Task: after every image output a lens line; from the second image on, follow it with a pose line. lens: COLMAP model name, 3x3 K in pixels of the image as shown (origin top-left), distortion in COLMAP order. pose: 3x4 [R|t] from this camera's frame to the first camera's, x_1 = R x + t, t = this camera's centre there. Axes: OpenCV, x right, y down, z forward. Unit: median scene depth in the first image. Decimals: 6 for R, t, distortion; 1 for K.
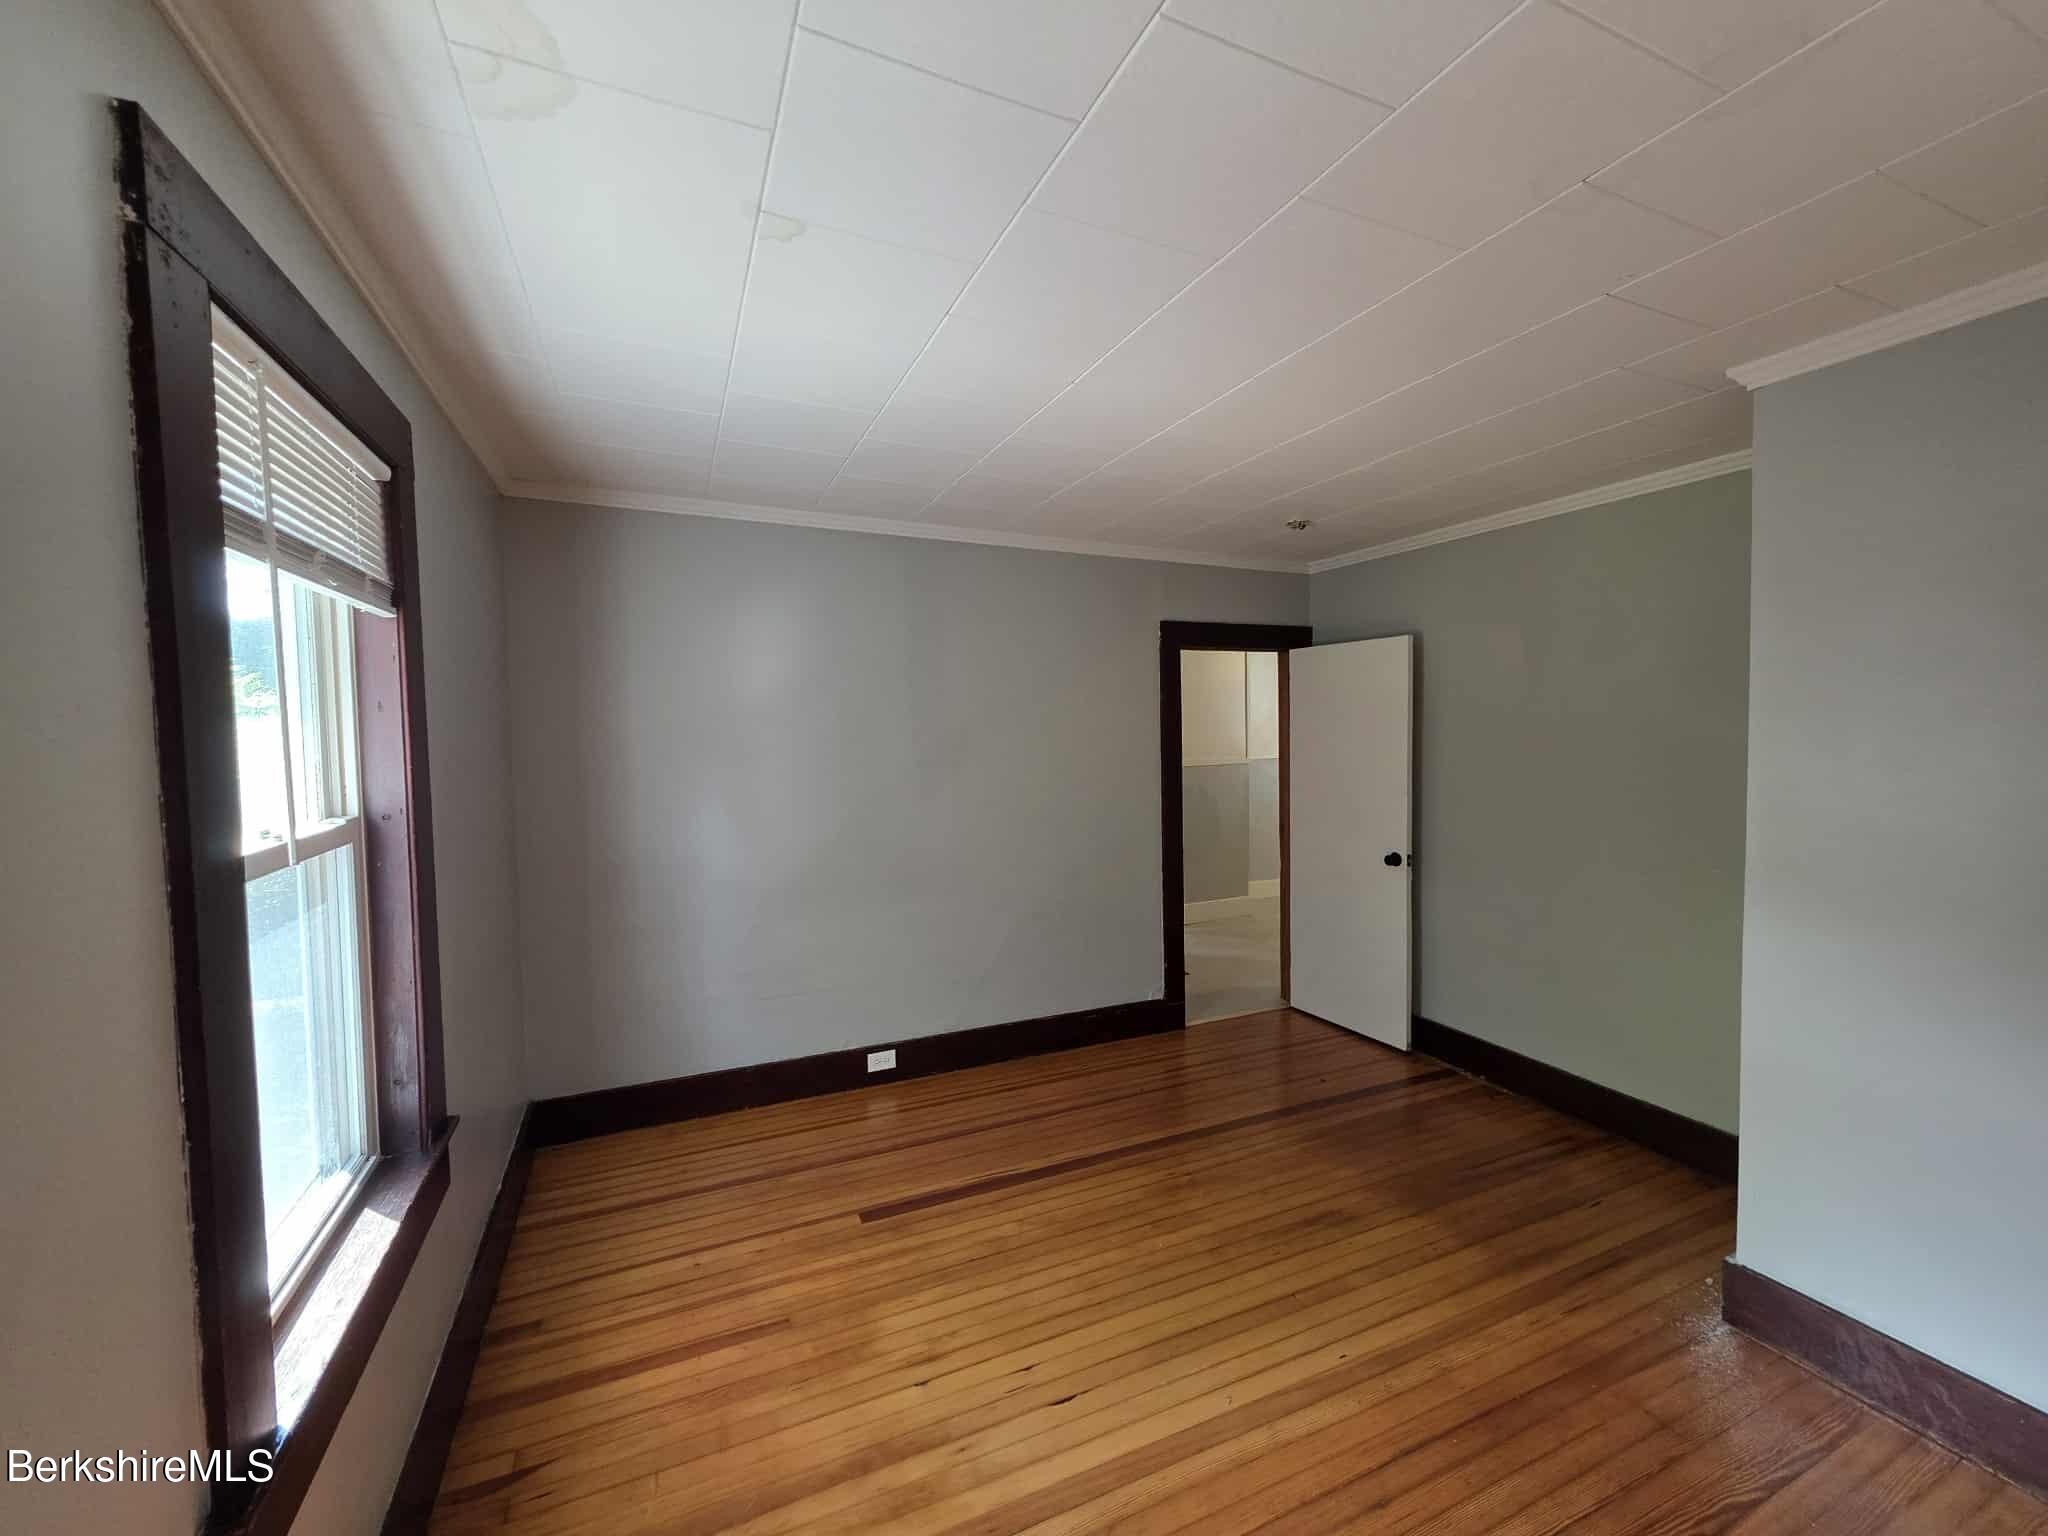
lens RADIAL K [[818.0, 0, 1018.3], [0, 818.0, 759.8], [0, 0, 1]] dist [0.006766, -0.000135]
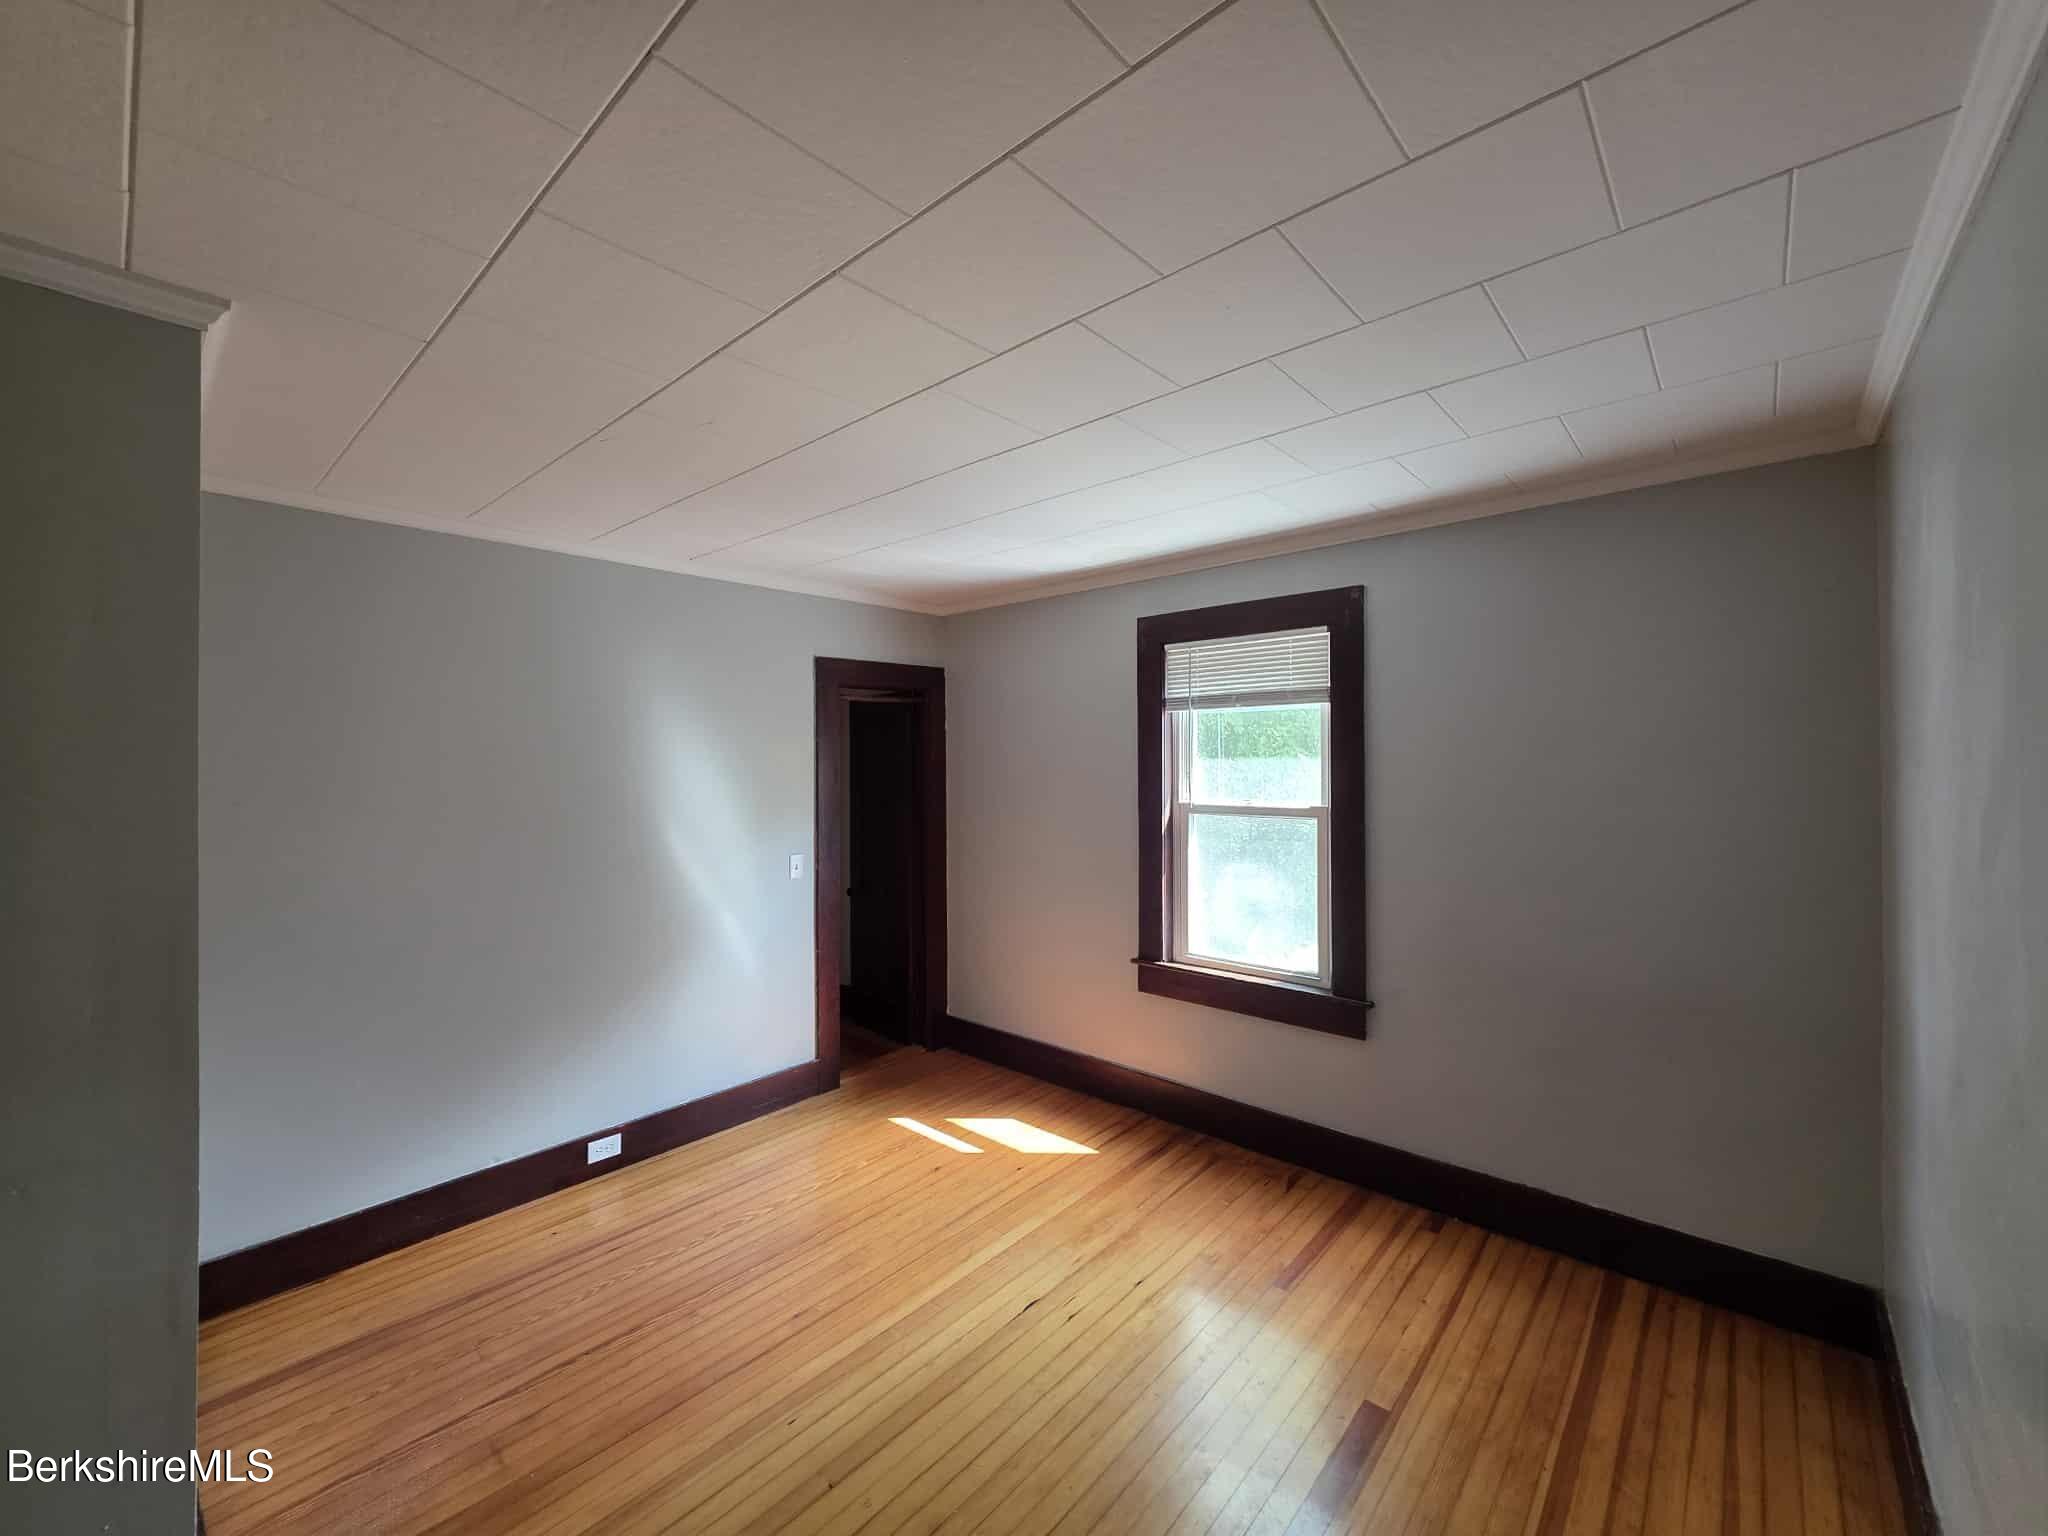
lens RADIAL K [[818.0, 0, 1018.3], [0, 818.0, 759.8], [0, 0, 1]] dist [0.006766, -0.000135]
pose [[-0.911003, 0.019481, -0.411940, 0.502780], [-0.002241, 0.998635, 0.052183, -0.101305], [0.412395, 0.048462, -0.909715, 1.843805]]
